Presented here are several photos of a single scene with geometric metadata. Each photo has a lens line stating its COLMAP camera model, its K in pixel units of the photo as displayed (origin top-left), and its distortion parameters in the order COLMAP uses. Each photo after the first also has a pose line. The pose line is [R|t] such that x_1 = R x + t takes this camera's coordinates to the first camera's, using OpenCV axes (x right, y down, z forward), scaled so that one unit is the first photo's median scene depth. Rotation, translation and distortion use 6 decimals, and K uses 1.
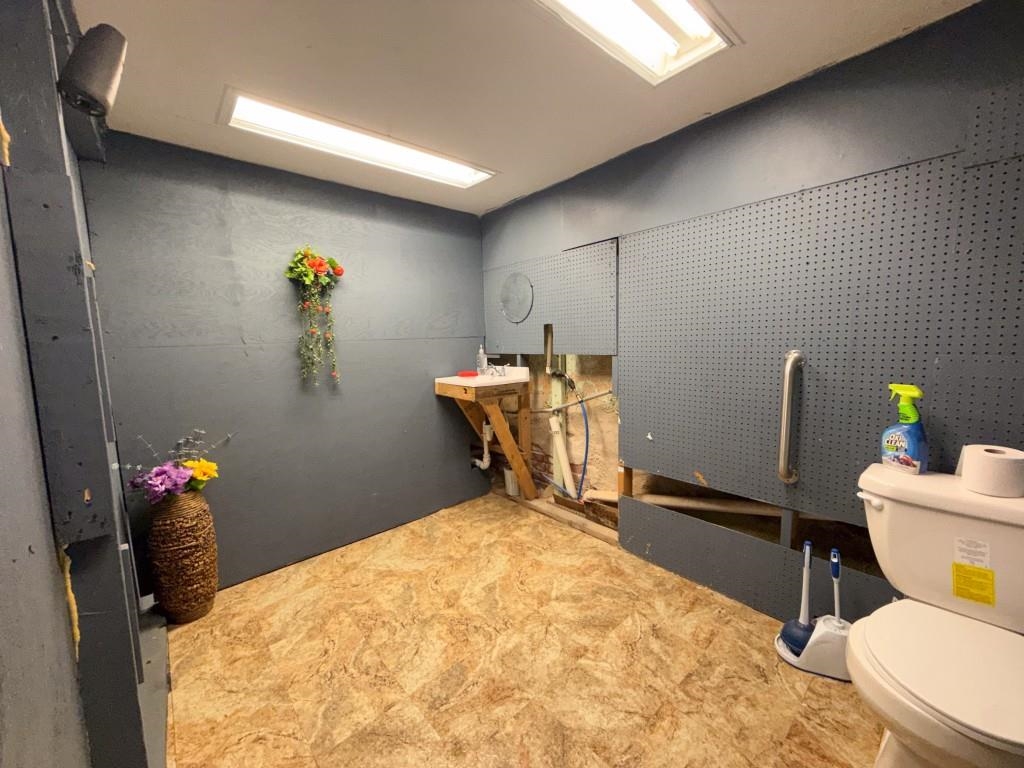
lens RADIAL K [[406.8, 0, 511.3], [0, 406.8, 385.1], [0, 0, 1]] dist [-0.003810, 0.000865]
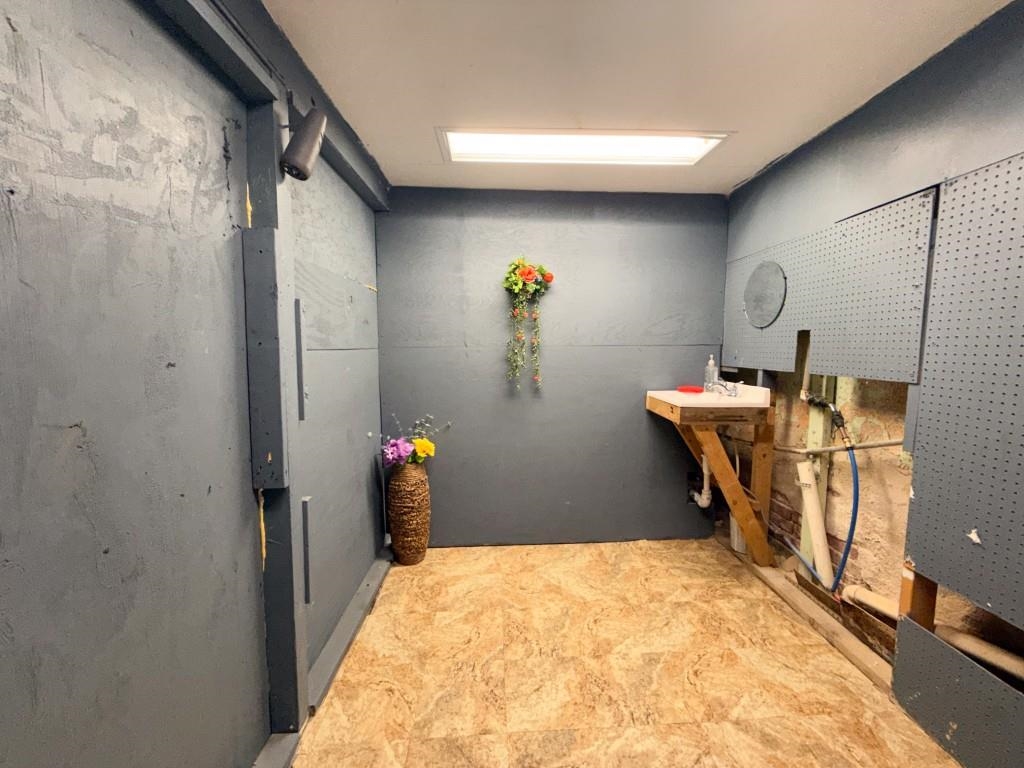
lens RADIAL K [[406.8, 0, 512.4], [0, 406.8, 384.5], [0, 0, 1]] dist [-0.003810, 0.000865]
pose [[0.775151, 0.088714, -0.625516, 0.177265], [-0.091631, 0.995410, 0.027623, -0.035971], [0.625096, 0.035904, 0.779722, 0.169254]]
